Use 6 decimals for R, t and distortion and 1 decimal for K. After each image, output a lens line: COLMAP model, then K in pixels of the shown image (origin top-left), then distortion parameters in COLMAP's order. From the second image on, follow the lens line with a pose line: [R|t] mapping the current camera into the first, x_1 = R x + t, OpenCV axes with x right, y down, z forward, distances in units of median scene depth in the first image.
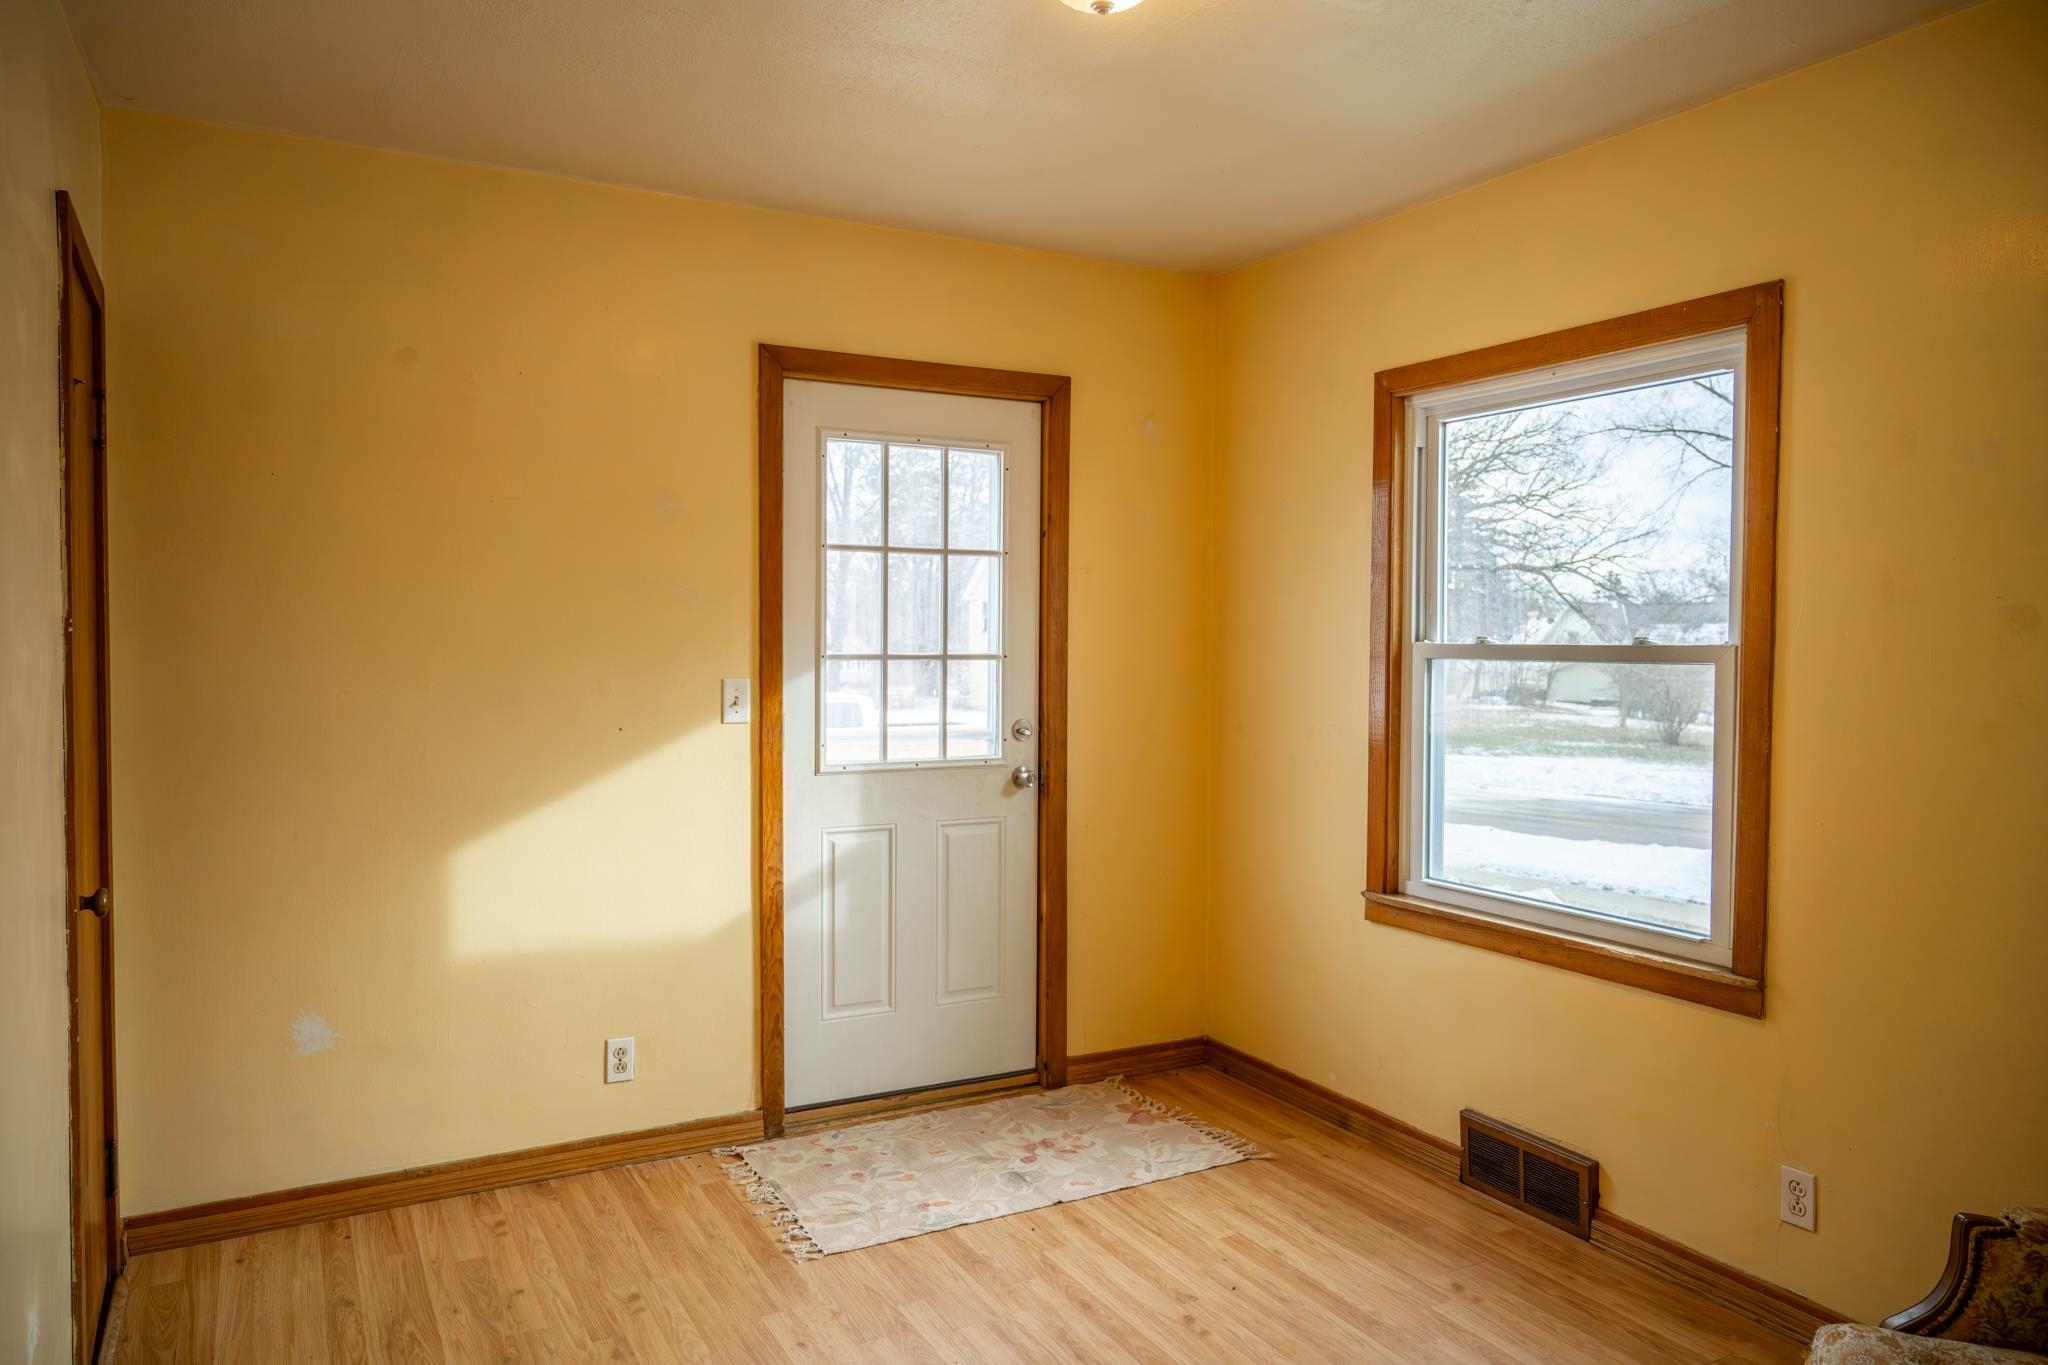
lens RADIAL K [[1379.2, 0, 1010.0], [0, 1379.2, 678.4], [0, 0, 1]] dist [-0.005046, 0.000976]
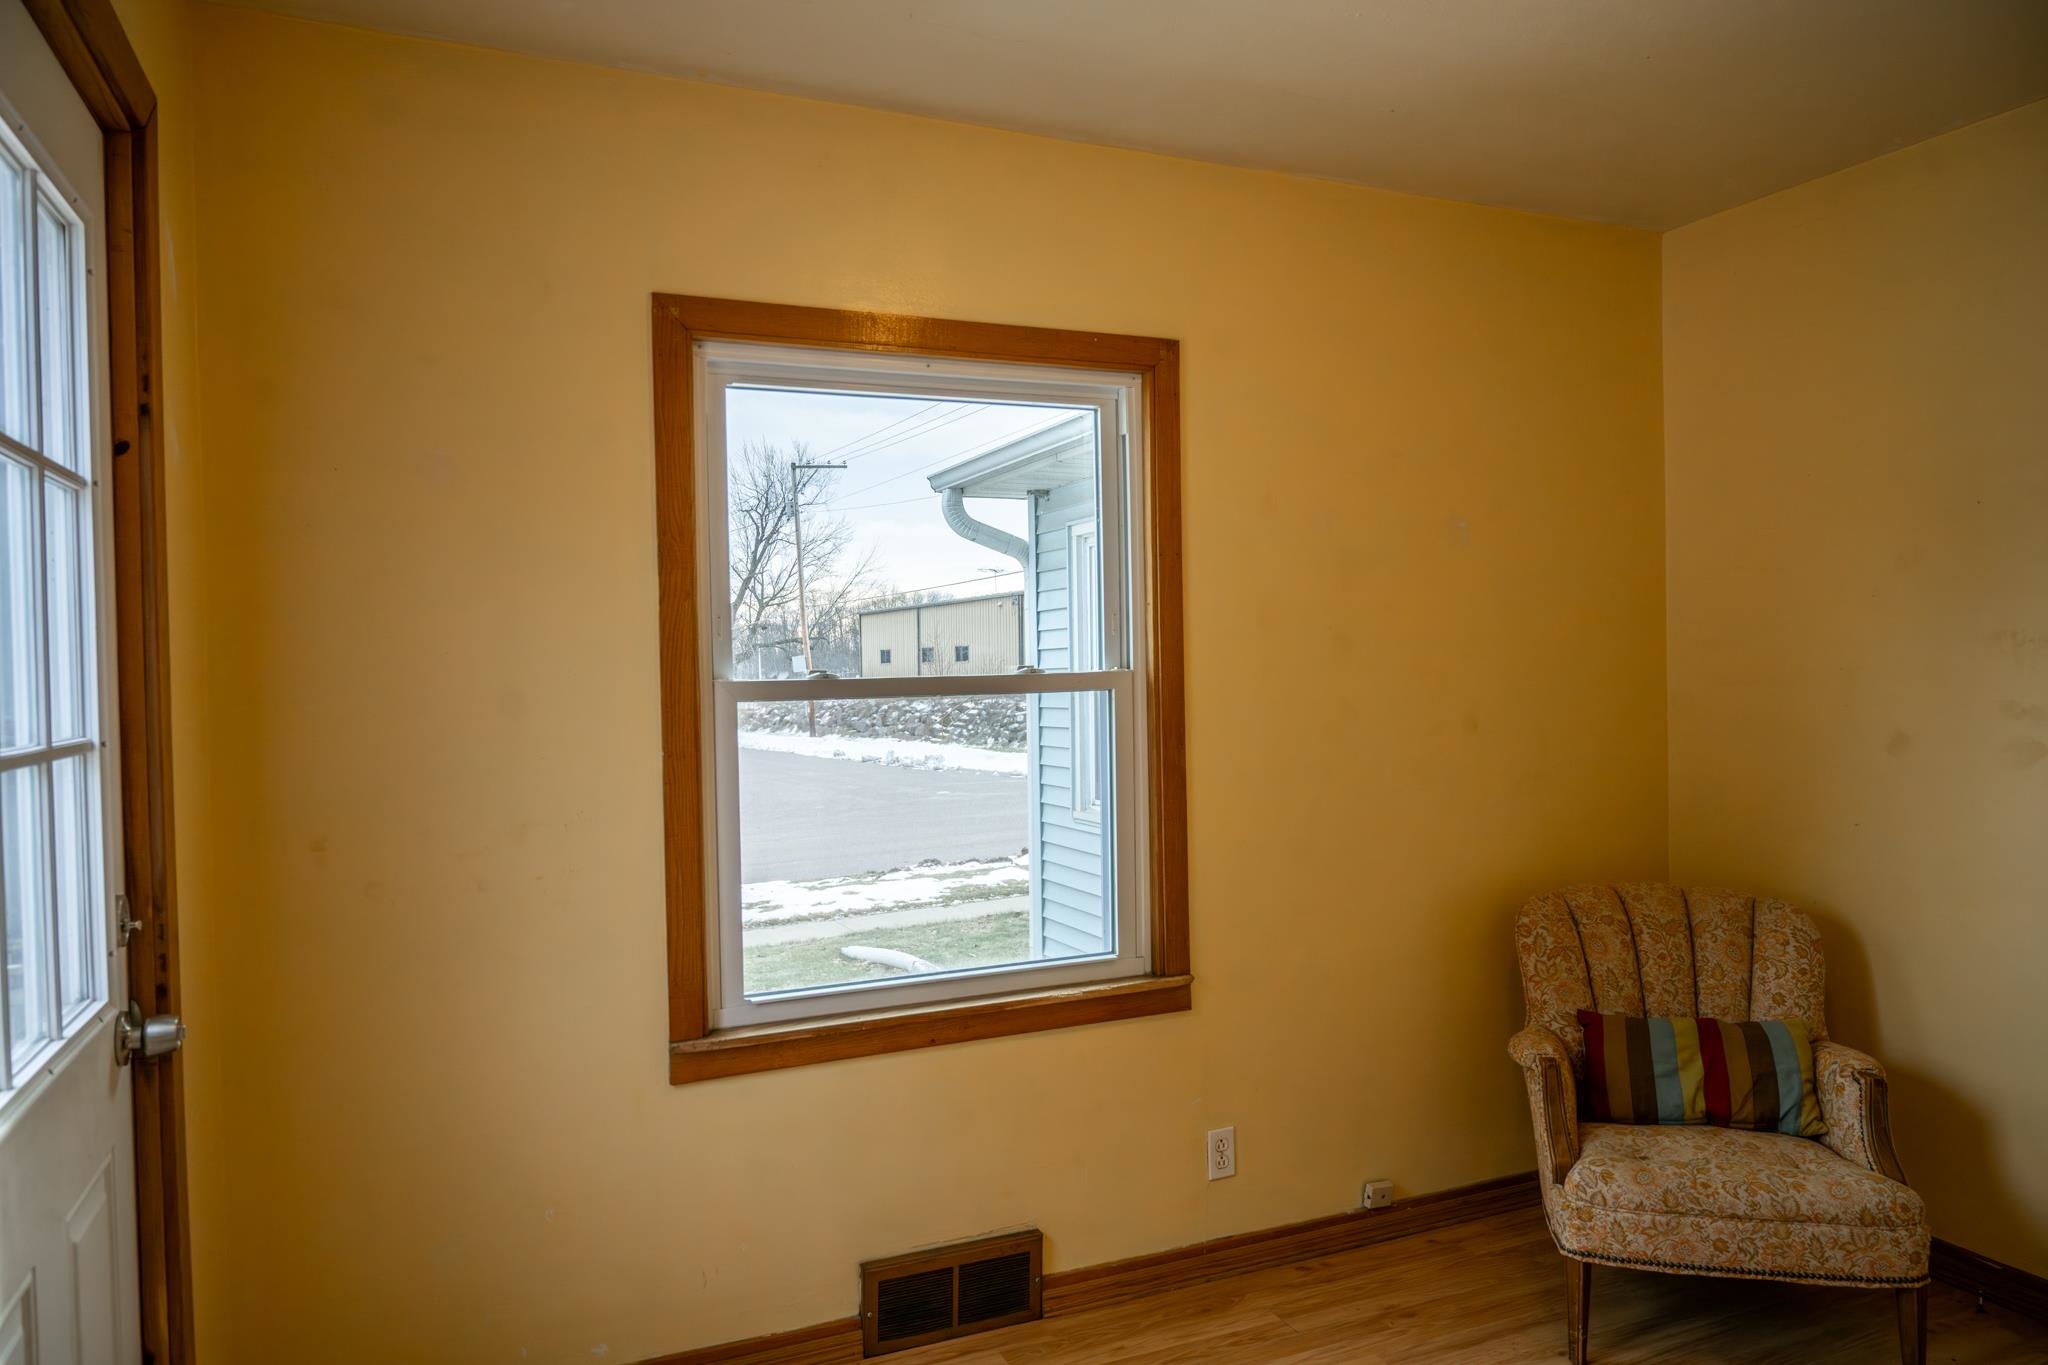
lens RADIAL K [[1368.0, 0, 1060.4], [0, 1368.0, 684.2], [0, 0, 1]] dist [-0.010186, 0.004841]
pose [[0.074928, -0.027767, 0.996802, -0.497318], [0.049064, 0.998504, 0.024126, -0.039734], [-0.995981, 0.047100, 0.076178, 0.923356]]
